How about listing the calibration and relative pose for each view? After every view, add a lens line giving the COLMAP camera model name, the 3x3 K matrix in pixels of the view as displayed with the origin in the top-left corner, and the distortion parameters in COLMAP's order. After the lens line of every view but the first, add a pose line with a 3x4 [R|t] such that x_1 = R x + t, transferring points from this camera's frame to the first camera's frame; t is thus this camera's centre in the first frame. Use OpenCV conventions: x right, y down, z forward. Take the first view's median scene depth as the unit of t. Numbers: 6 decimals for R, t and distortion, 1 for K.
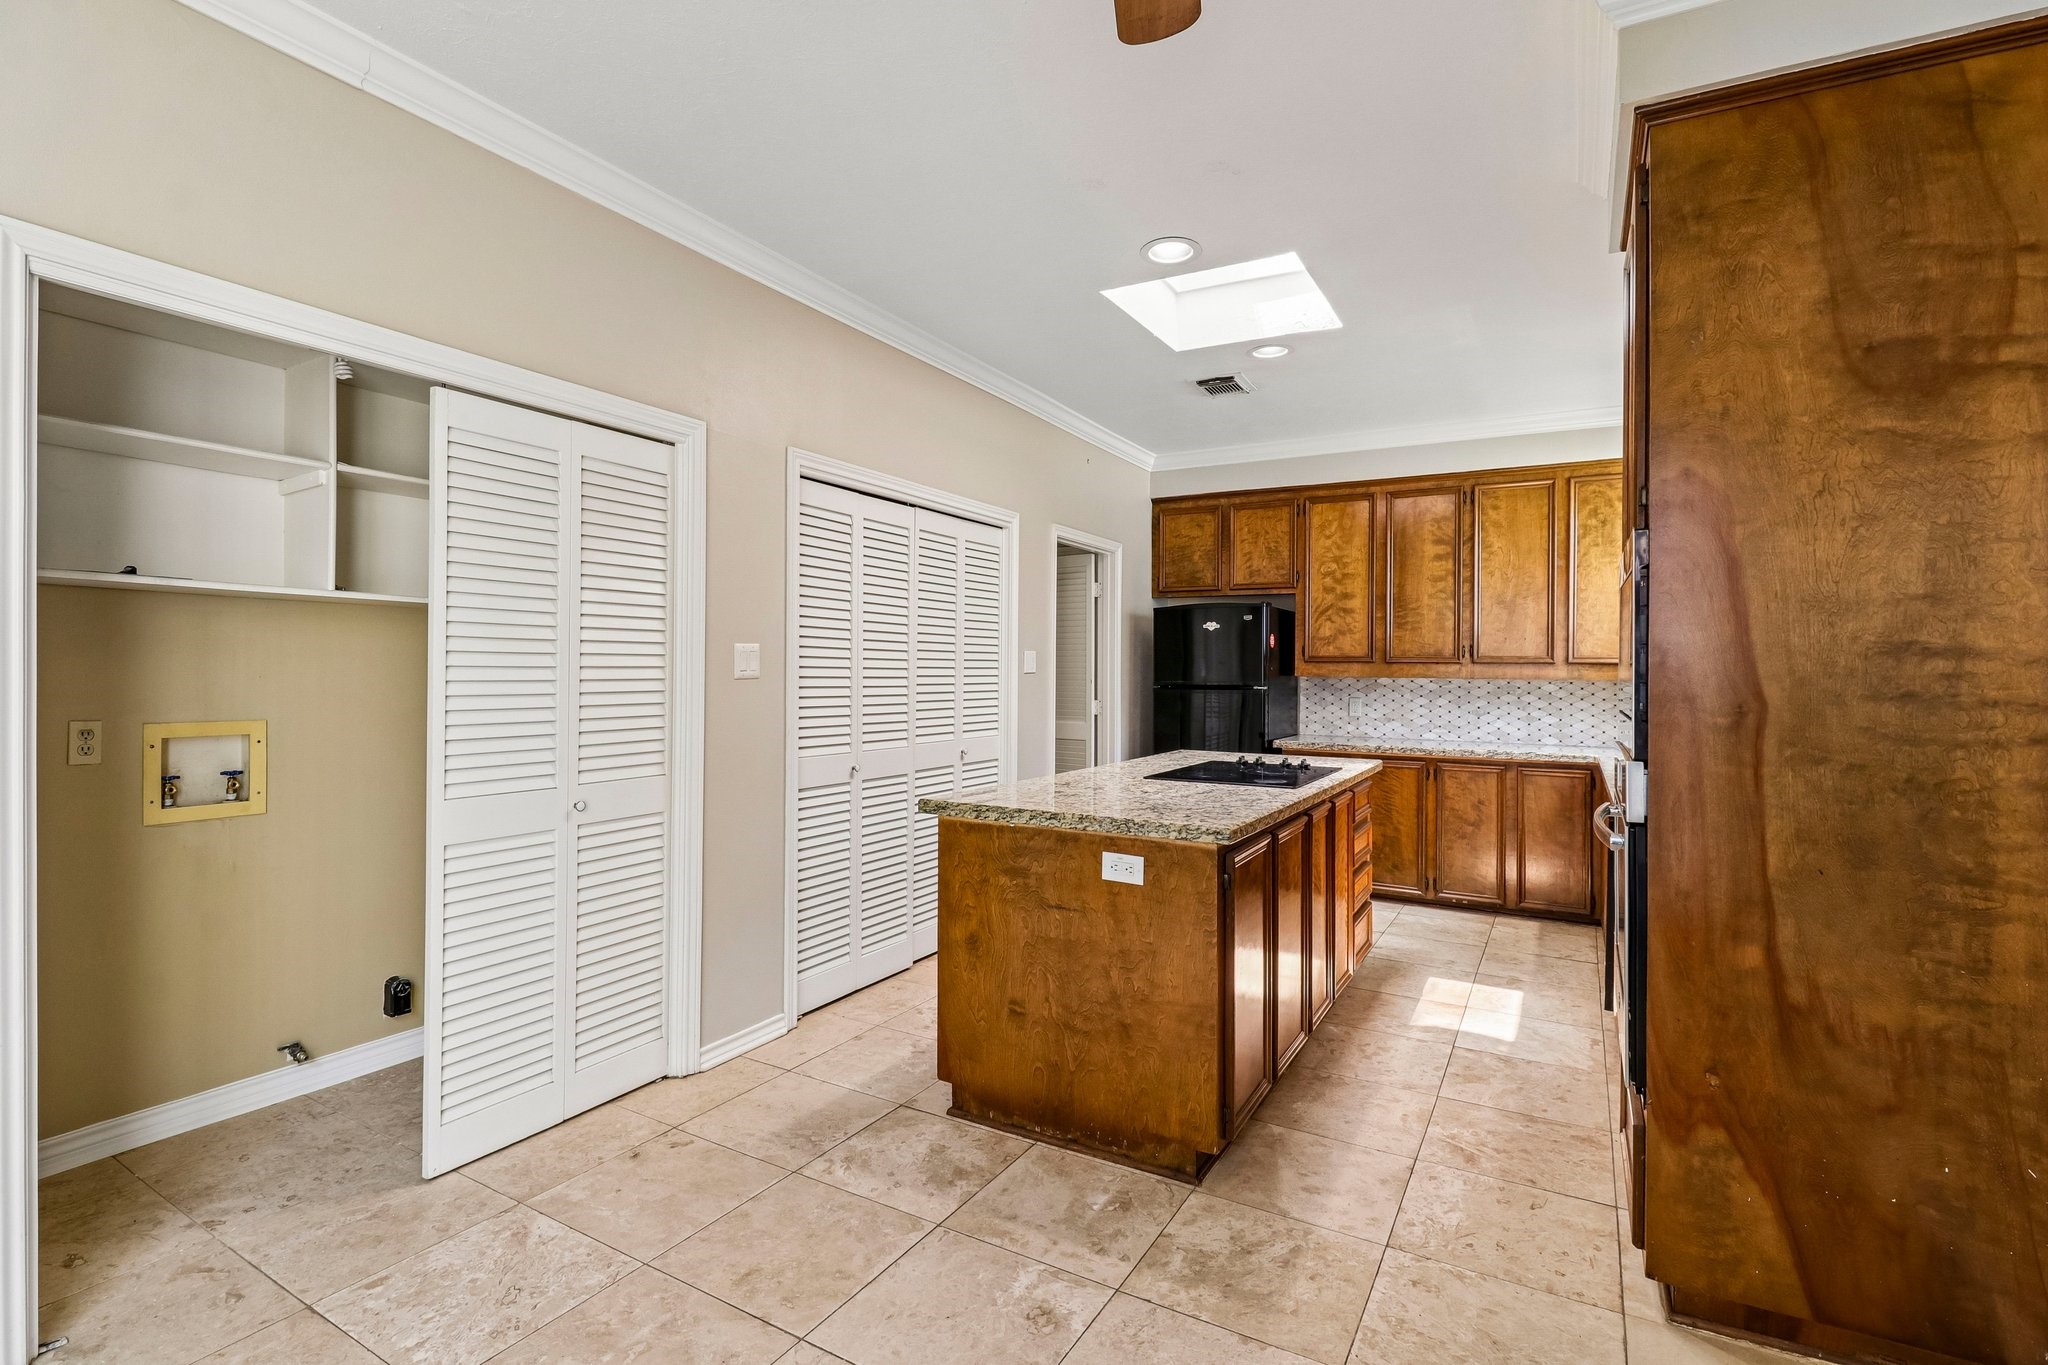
lens RADIAL K [[960.3, 0, 1015.0], [0, 960.3, 669.8], [0, 0, 1]] dist [-0.042335, -0.000185]
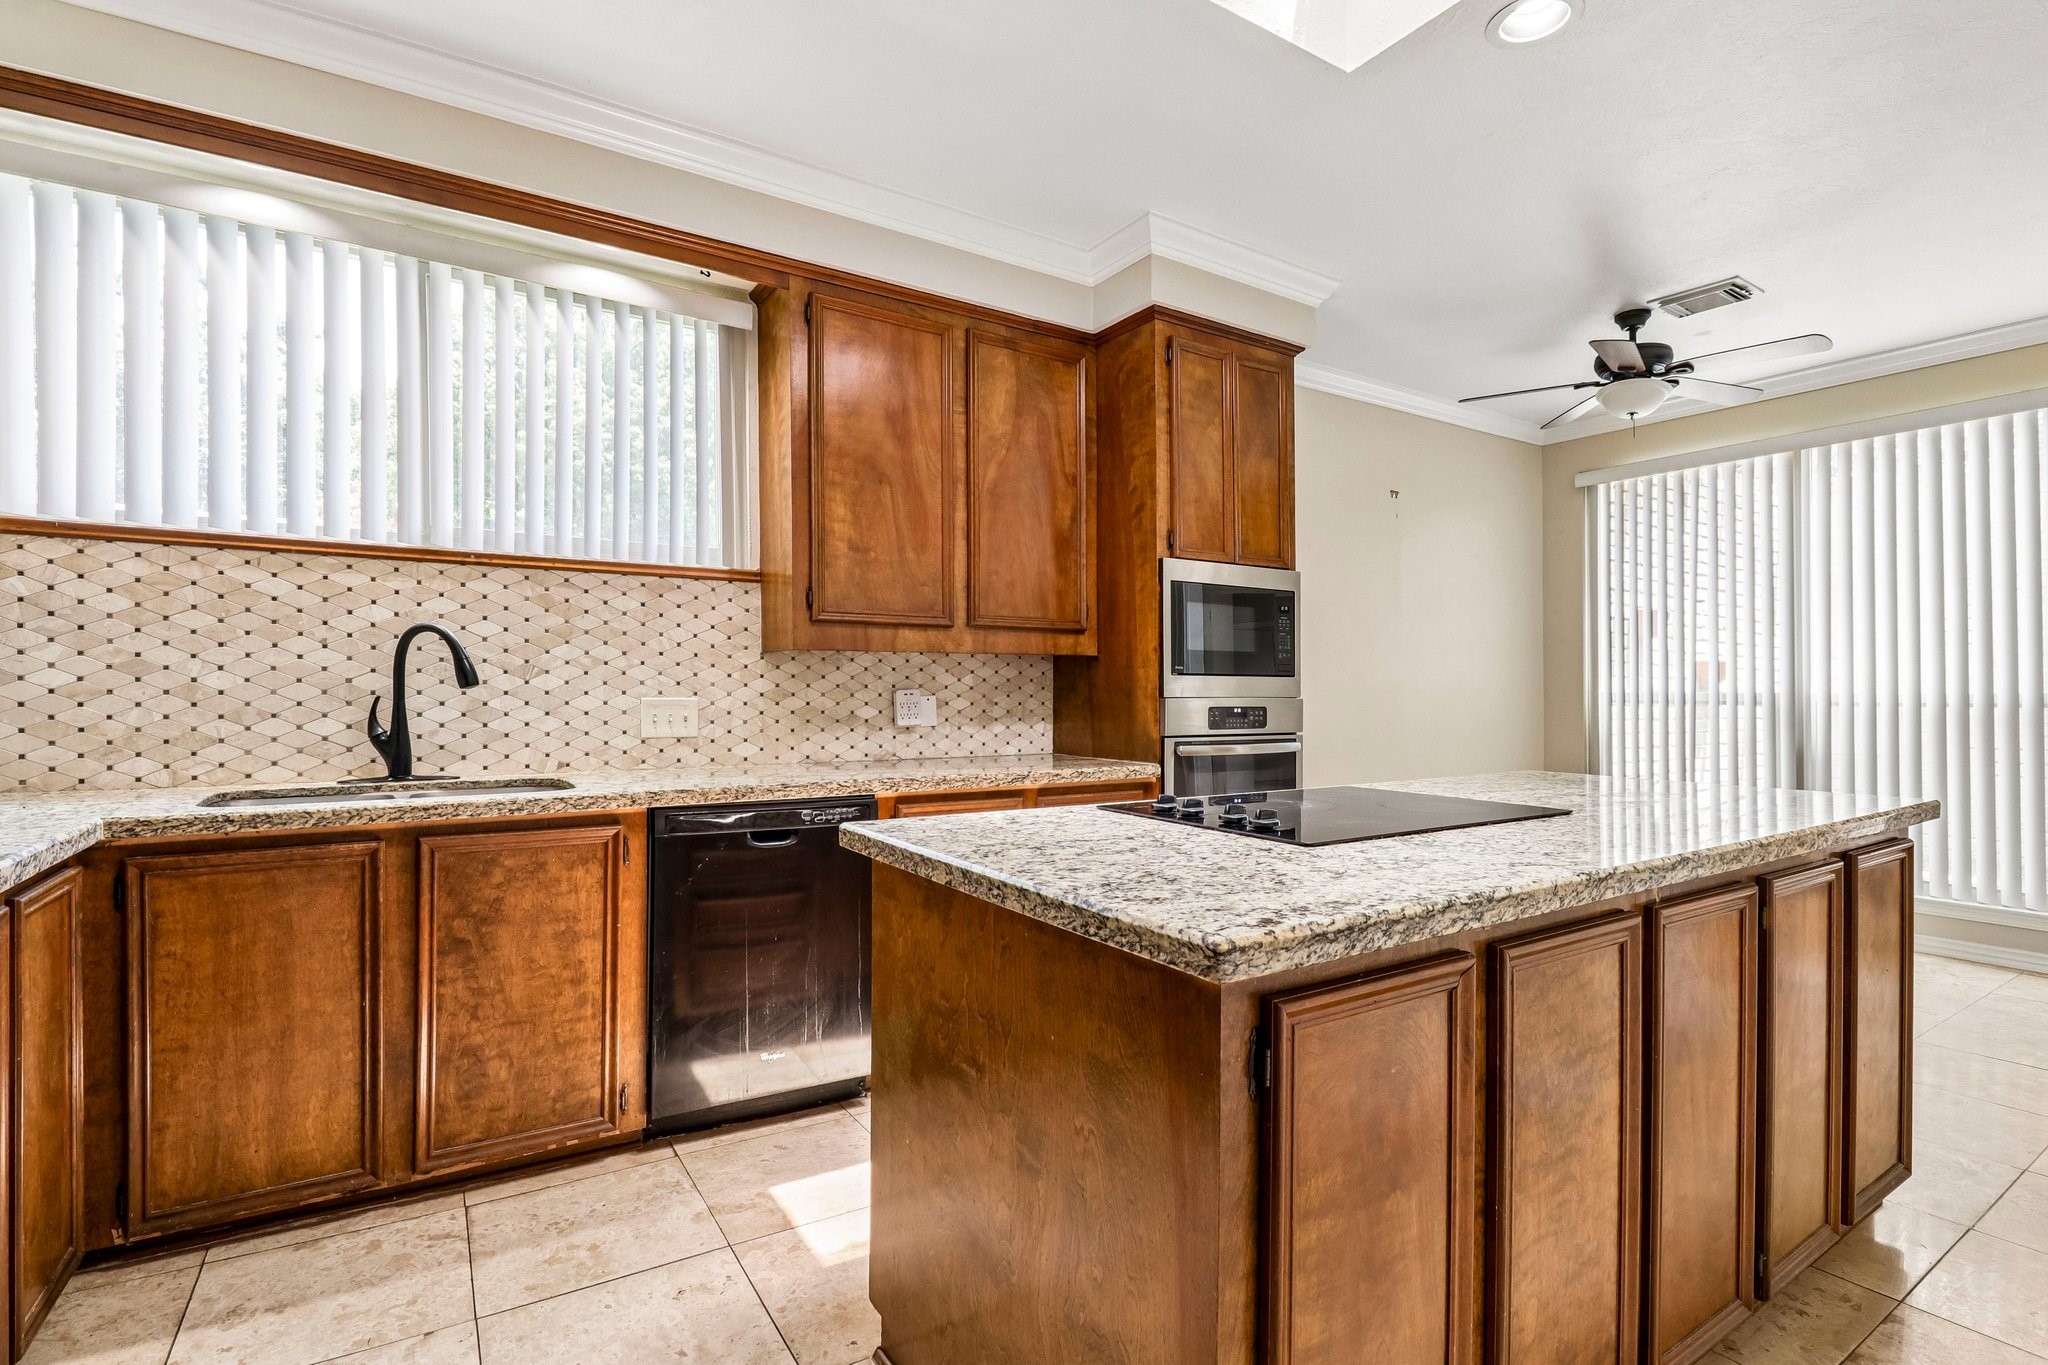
lens RADIAL K [[960.3, 0, 1015.0], [0, 960.3, 669.8], [0, 0, 1]] dist [-0.042335, -0.000185]
pose [[-0.887009, 0.000392, 0.461752, 0.138993], [-0.008991, 0.999795, -0.018120, 0.037225], [-0.461665, -0.020224, -0.886824, 1.323381]]
